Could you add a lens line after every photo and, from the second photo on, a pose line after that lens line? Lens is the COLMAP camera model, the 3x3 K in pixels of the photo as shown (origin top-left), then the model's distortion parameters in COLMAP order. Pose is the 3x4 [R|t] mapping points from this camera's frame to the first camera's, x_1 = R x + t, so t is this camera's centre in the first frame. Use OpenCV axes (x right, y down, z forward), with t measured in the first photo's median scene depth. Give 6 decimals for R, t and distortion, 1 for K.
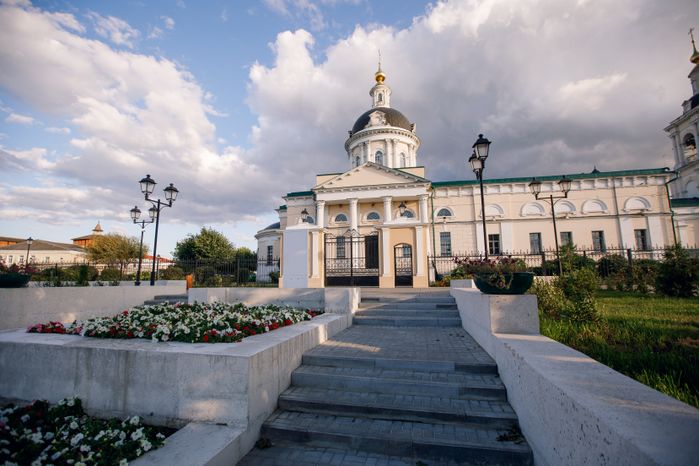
lens RADIAL K [[321.7, 0, 349.5], [0, 321.7, 233.0], [0, 0, 1]] dist [-0.050644, 0.017675]
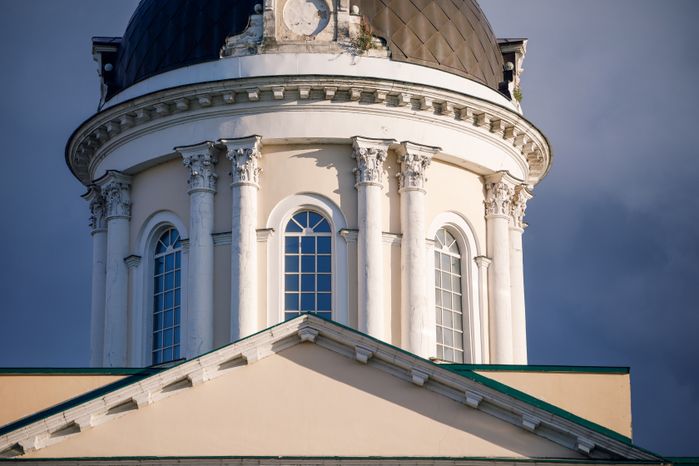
lens RADIAL K [[2859.5, 0, 349.5], [0, 2859.5, 233.0], [0, 0, 1]] dist [0.840784, -0.020626]
pose [[0.973145, 0.071286, 0.218876, -0.246724], [-0.037158, 0.987018, -0.156252, -0.028801], [-0.227173, 0.143923, 0.963161, -0.455584]]
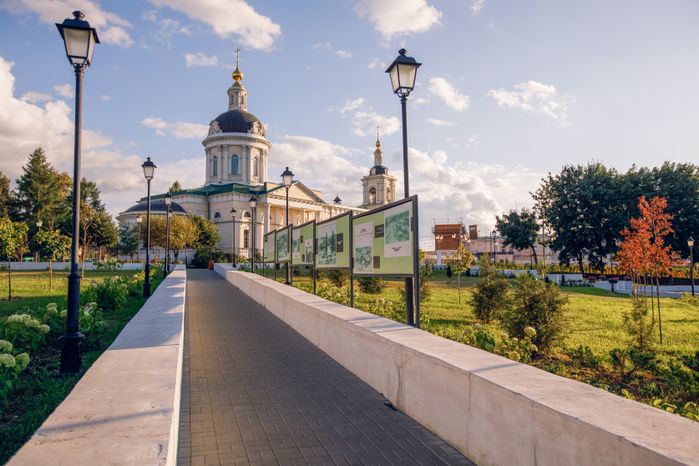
lens RADIAL K [[522.3, 0, 347.2], [0, 522.3, 238.8], [0, 0, 1]] dist [-0.012984, -0.004237]
pose [[0.405961, 0.055648, 0.912195, -1.858749], [-0.129831, 0.991532, -0.002708, 0.004098], [-0.904621, -0.117332, 0.409749, -0.148966]]
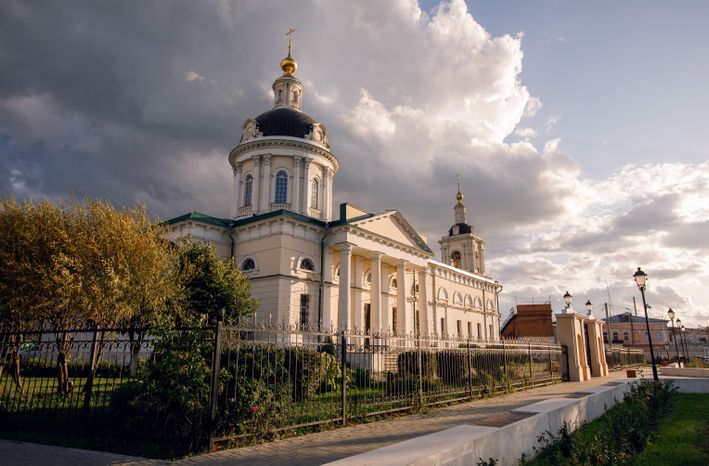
lens RADIAL K [[464.8, 0, 354.5], [0, 464.8, 233.0], [0, 0, 1]] dist [0.000872, -0.000292]
pose [[0.410784, 0.237657, 0.880213, -0.931188], [-0.144278, 0.970209, -0.194623, 0.061295], [-0.900245, -0.047047, 0.432835, 0.585314]]
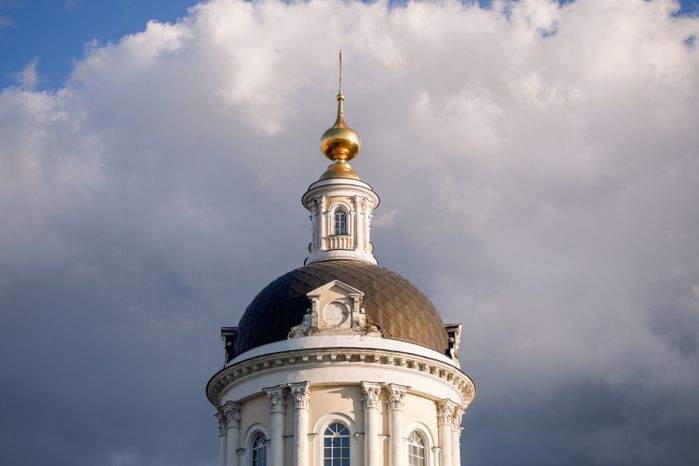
lens RADIAL K [[1640.2, 0, 349.5], [0, 1640.2, 233.0], [0, 0, 1]] dist [-0.232373, -0.080018]
pose [[0.982012, 0.078987, 0.171506, -0.197962], [-0.030872, 0.963243, -0.266852, -0.038616], [-0.186280, 0.256757, 0.948354, -0.515574]]
